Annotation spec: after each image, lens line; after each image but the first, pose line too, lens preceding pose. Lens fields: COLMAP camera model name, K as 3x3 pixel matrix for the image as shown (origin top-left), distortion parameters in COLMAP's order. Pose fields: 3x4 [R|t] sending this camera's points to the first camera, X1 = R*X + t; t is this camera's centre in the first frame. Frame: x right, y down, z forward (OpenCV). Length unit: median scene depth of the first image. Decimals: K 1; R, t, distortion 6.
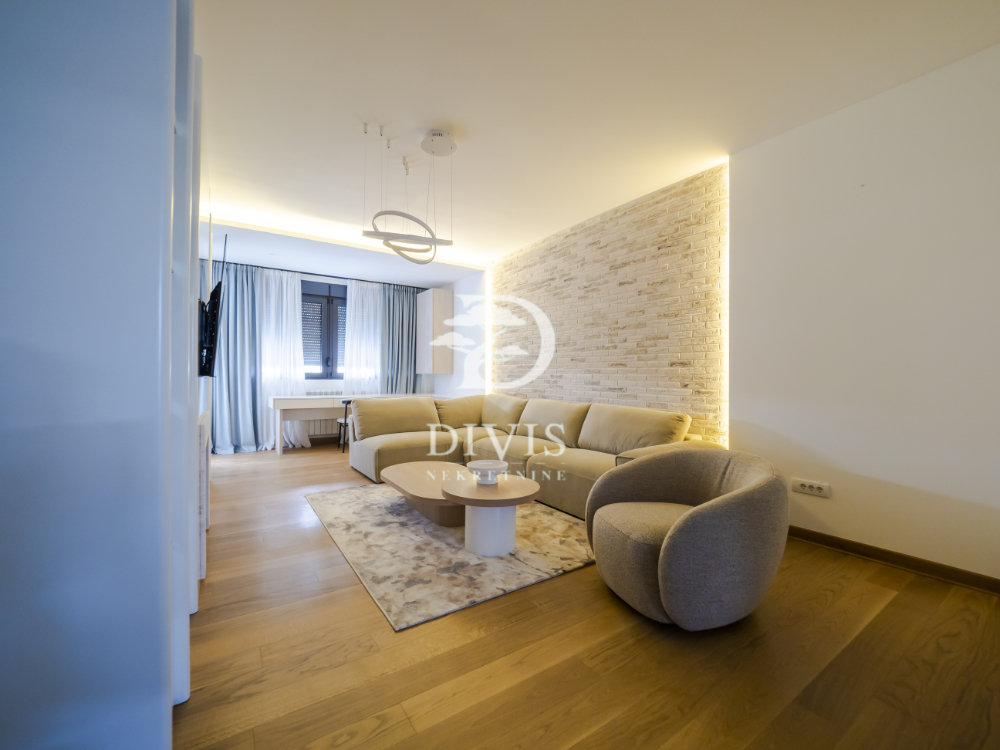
lens RADIAL K [[408.2, 0, 501.0], [0, 408.2, 376.3], [0, 0, 1]] dist [-0.000366, -0.000049]
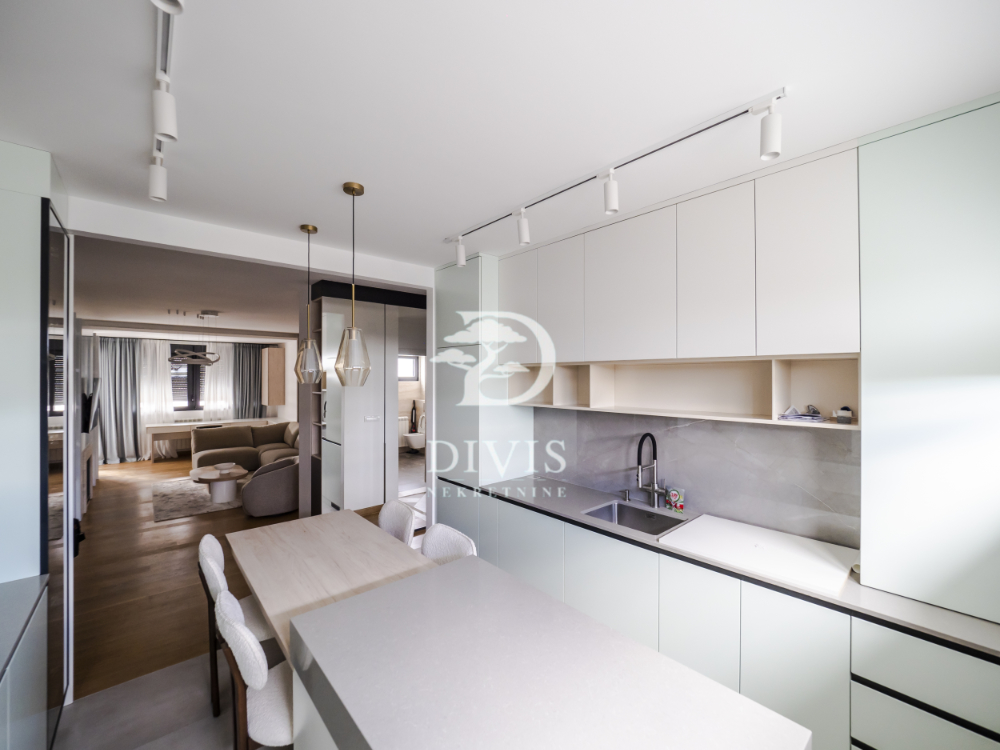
lens RADIAL K [[408.2, 0, 467.4], [0, 408.2, 381.7], [0, 0, 1]] dist [-0.000366, -0.000049]
pose [[0.995930, -0.001599, 0.090114, 0.438070], [0.001402, 0.999996, 0.002253, -0.101496], [-0.090117, -0.002118, 0.995929, -0.552331]]
